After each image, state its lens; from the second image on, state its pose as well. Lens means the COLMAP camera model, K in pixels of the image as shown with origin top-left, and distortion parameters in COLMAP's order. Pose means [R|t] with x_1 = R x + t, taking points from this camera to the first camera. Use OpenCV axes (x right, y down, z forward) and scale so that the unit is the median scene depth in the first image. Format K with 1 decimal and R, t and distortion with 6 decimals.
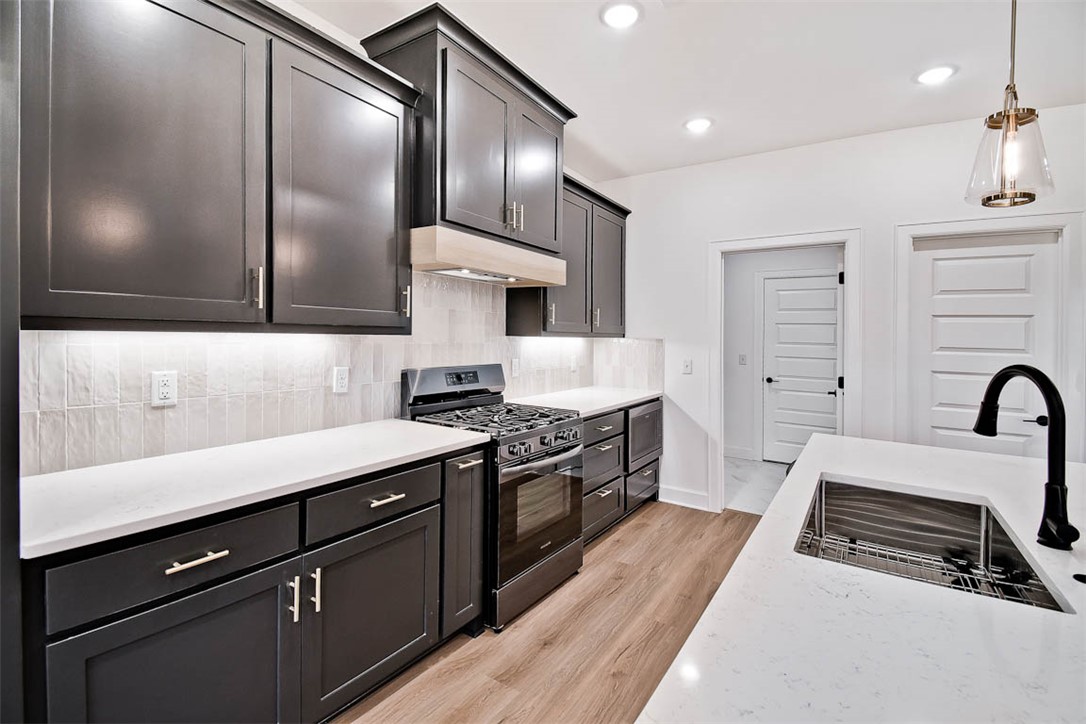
lens RADIAL K [[483.5, 0, 540.6], [0, 483.5, 355.2], [0, 0, 1]] dist [-0.004090, -0.005083]
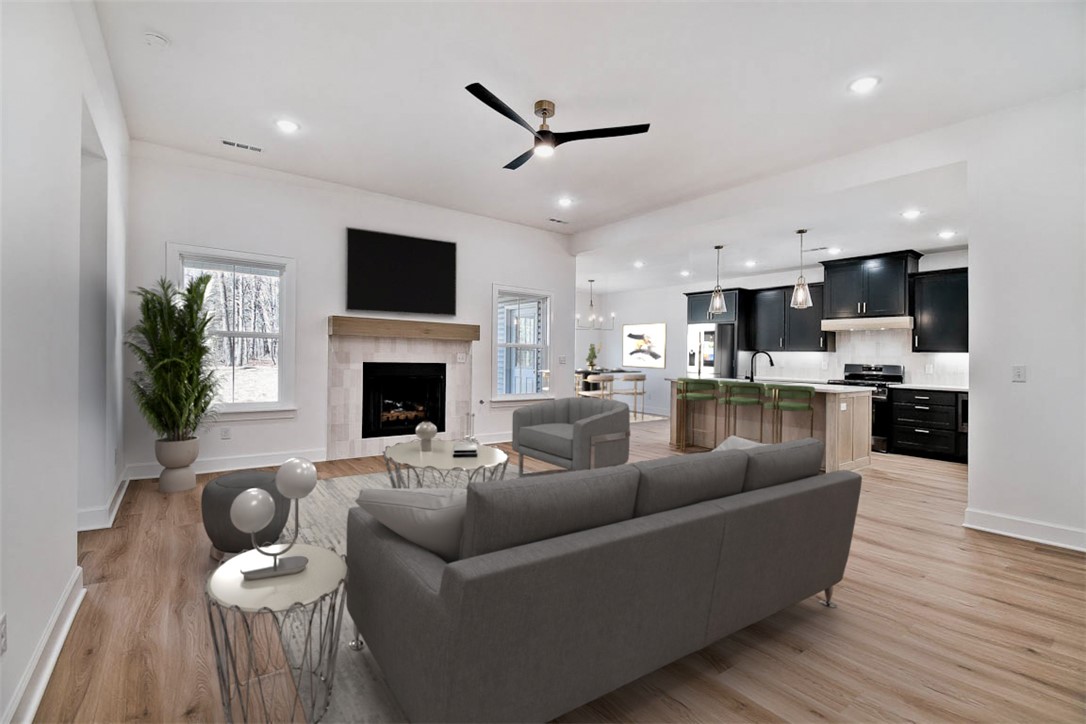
lens RADIAL K [[483.5, 0, 532.5], [0, 483.5, 344.1], [0, 0, 1]] dist [-0.004090, -0.005083]
pose [[-0.352800, -0.056481, -0.933992, 2.918432], [-0.072729, 0.996812, -0.032808, 0.131660], [0.932868, 0.056354, -0.355783, 0.228501]]
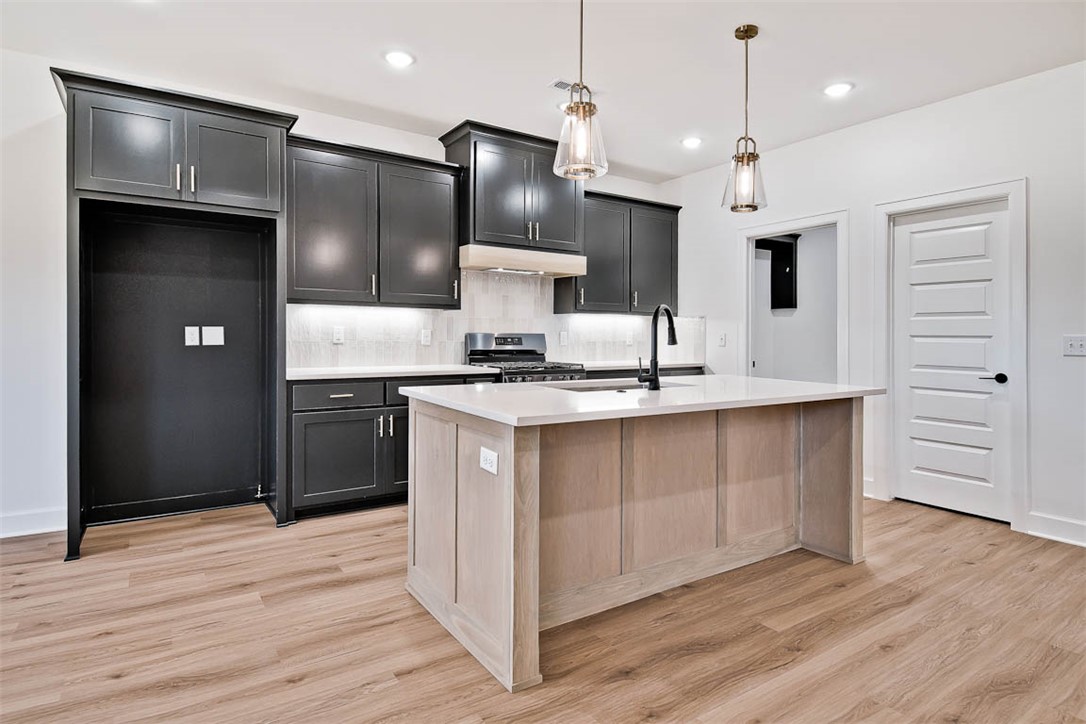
lens RADIAL K [[589.6, 0, 538.8], [0, 589.6, 344.9], [0, 0, 1]] dist [0.008230, -0.005340]
pose [[0.919528, -0.004641, -0.392997, 0.645801], [-0.007310, 0.999555, -0.028908, 0.113556], [0.392956, 0.029454, 0.919085, -0.636480]]
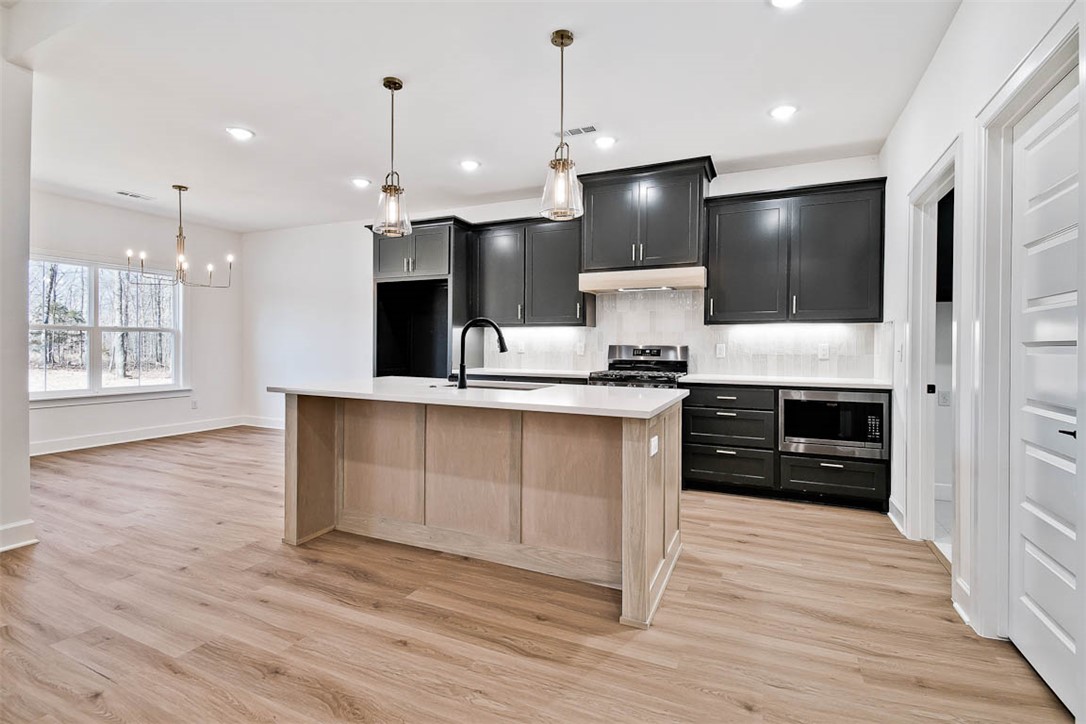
lens RADIAL K [[507.5, 0, 536.1], [0, 507.5, 353.6], [0, 0, 1]] dist [0.002907, -0.000510]
pose [[0.147928, -0.007714, -0.988968, 1.514755], [-0.045525, 0.998856, -0.014601, 0.095437], [0.987950, 0.047183, 0.147407, 0.384122]]
